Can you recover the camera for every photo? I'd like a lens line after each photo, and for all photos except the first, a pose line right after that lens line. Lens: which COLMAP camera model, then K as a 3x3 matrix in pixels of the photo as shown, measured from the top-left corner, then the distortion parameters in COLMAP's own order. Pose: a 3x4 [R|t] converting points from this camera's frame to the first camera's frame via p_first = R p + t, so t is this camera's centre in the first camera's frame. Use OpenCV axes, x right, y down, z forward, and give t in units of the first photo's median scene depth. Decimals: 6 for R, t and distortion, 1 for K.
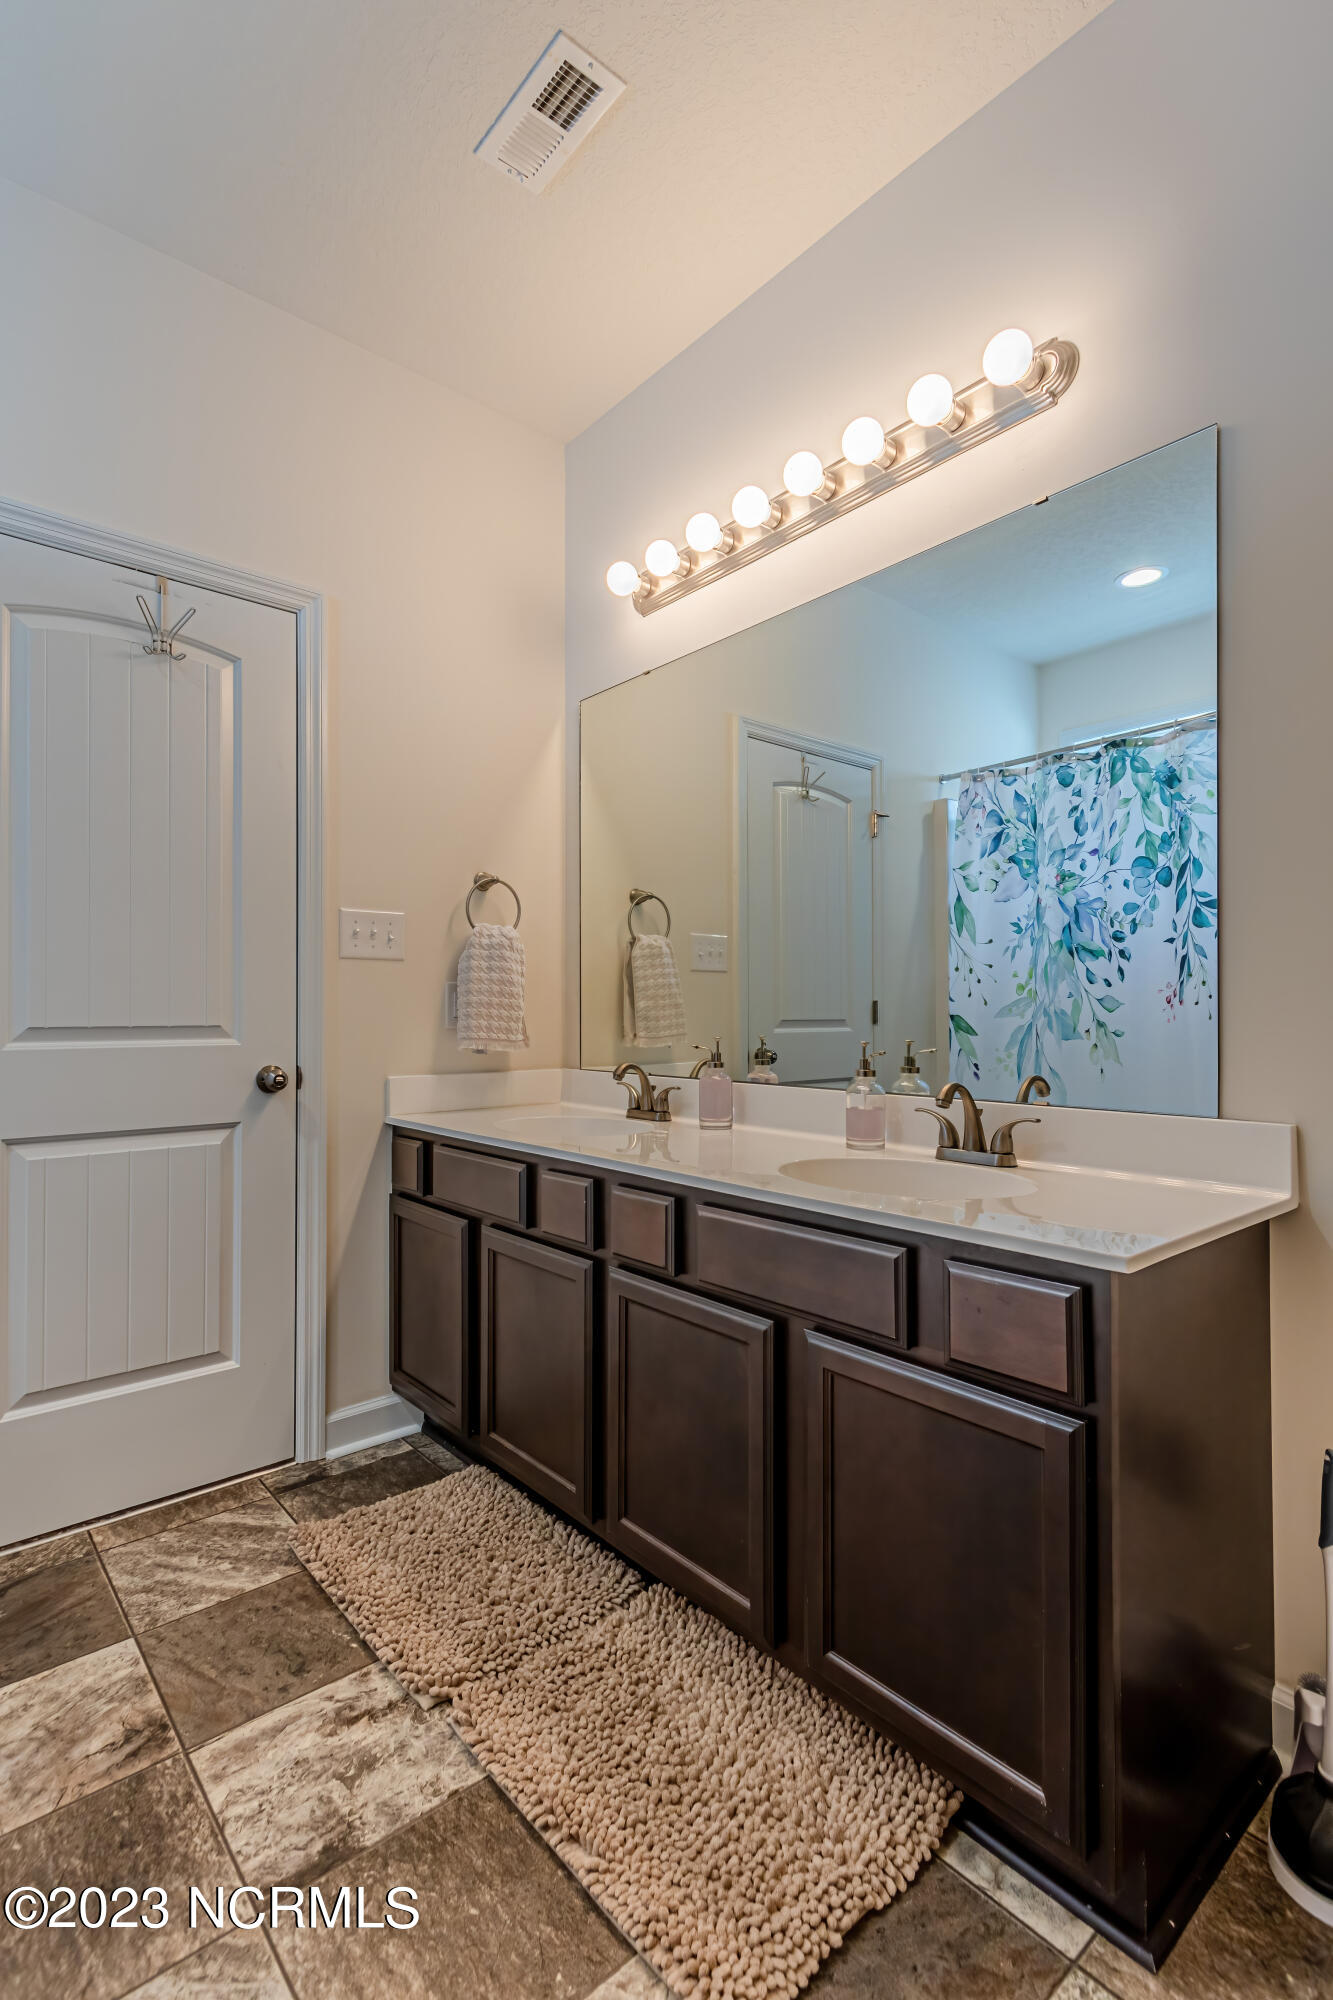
lens RADIAL K [[905.6, 0, 666.5], [0, 905.6, 1000.0], [0, 0, 1]] dist [0.007816, -0.001803]
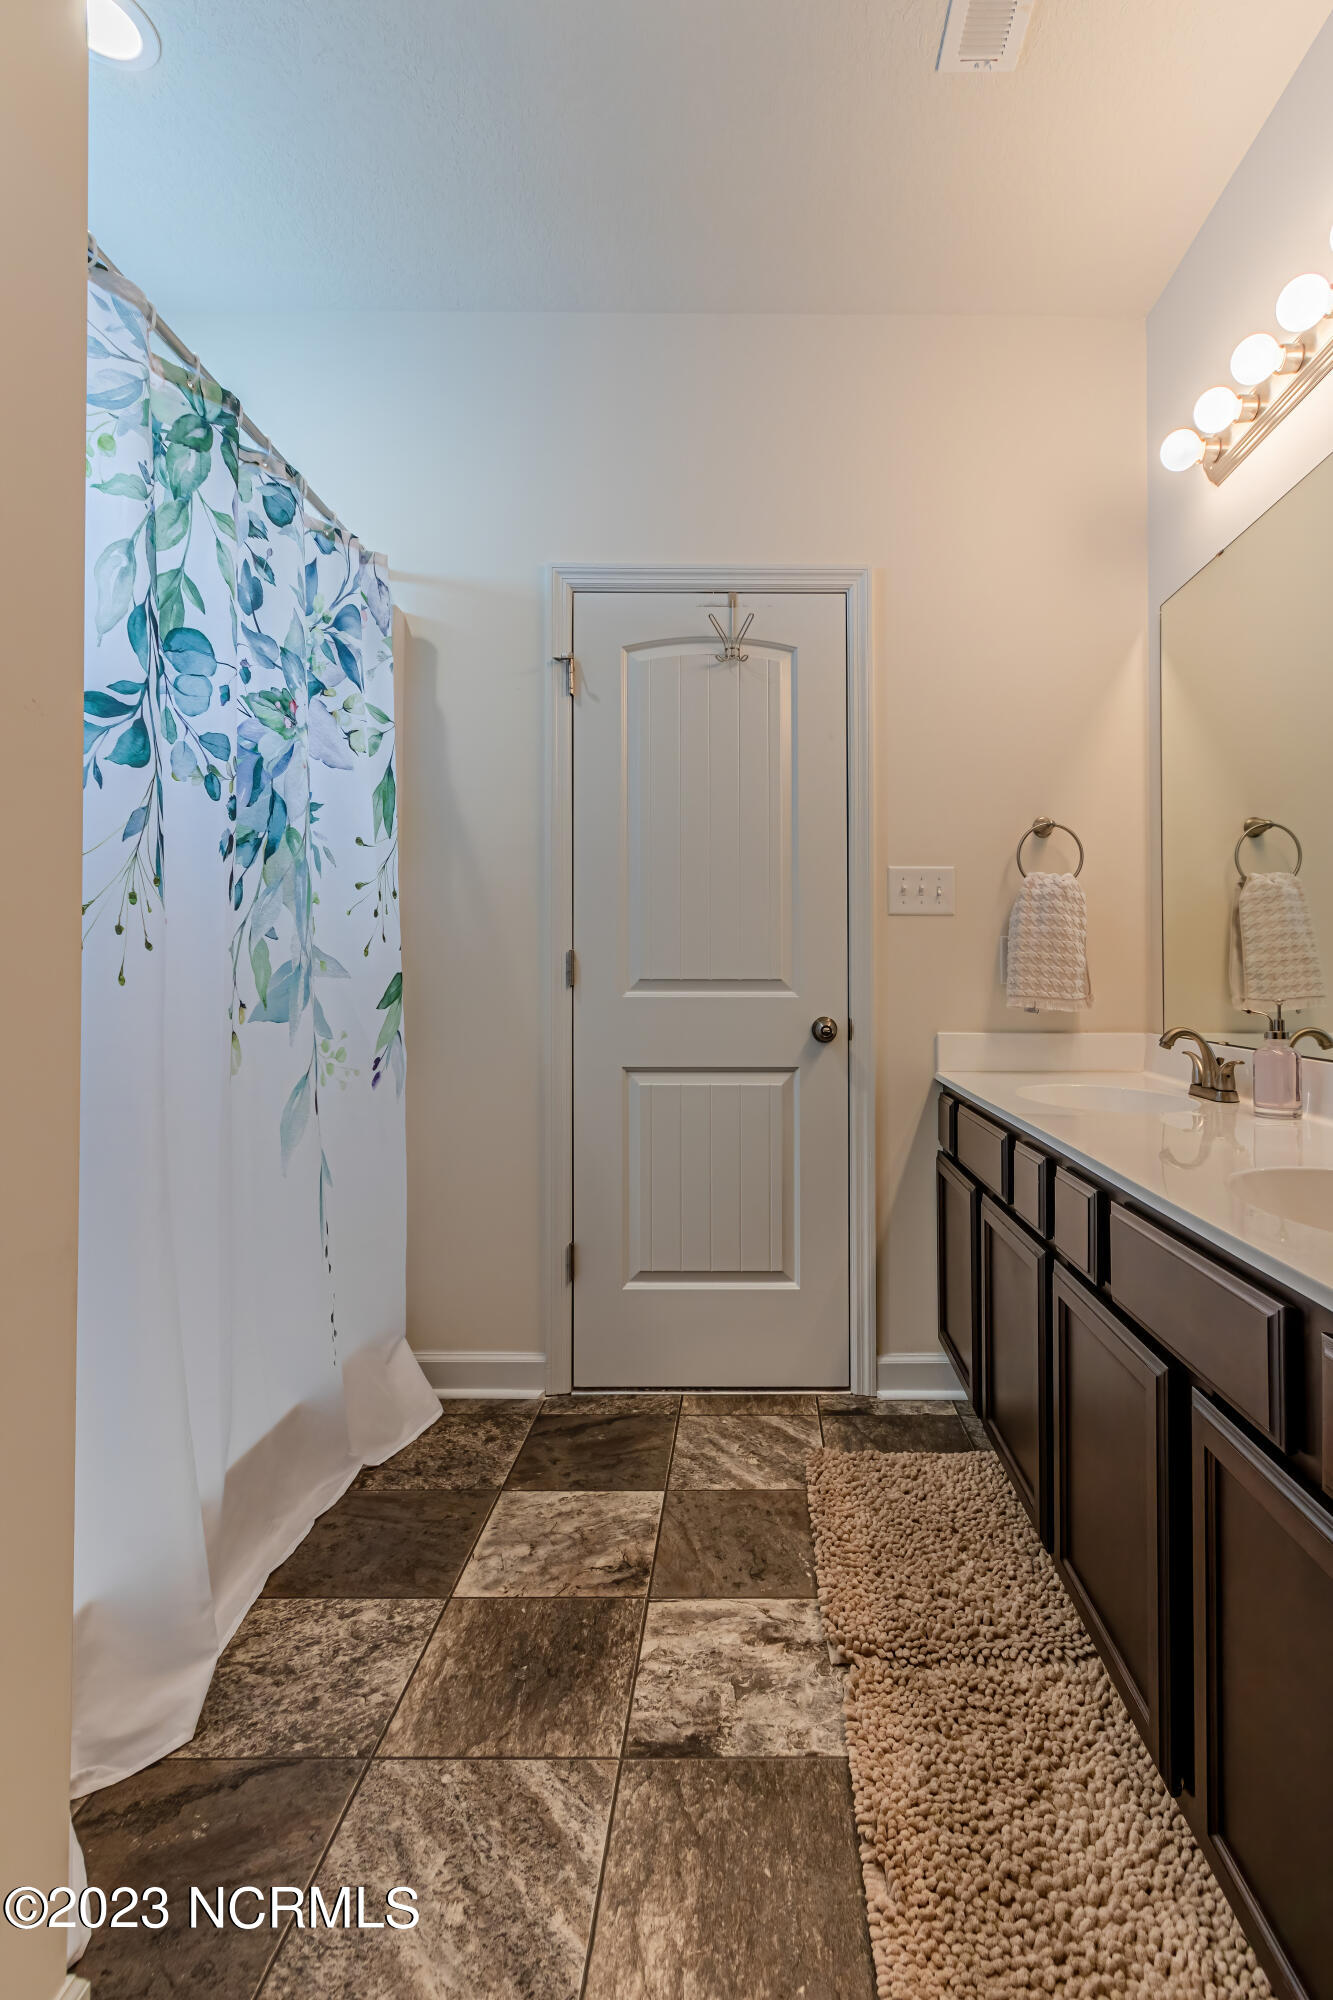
lens RADIAL K [[919.0, 0, 747.4], [0, 919.0, 951.7], [0, 0, 1]] dist [0.003002, -0.001136]
pose [[0.776794, -0.009718, -0.629679, 0.238338], [0.006495, 0.999951, -0.007420, 0.002925], [0.629721, 0.001674, 0.776820, 0.118852]]
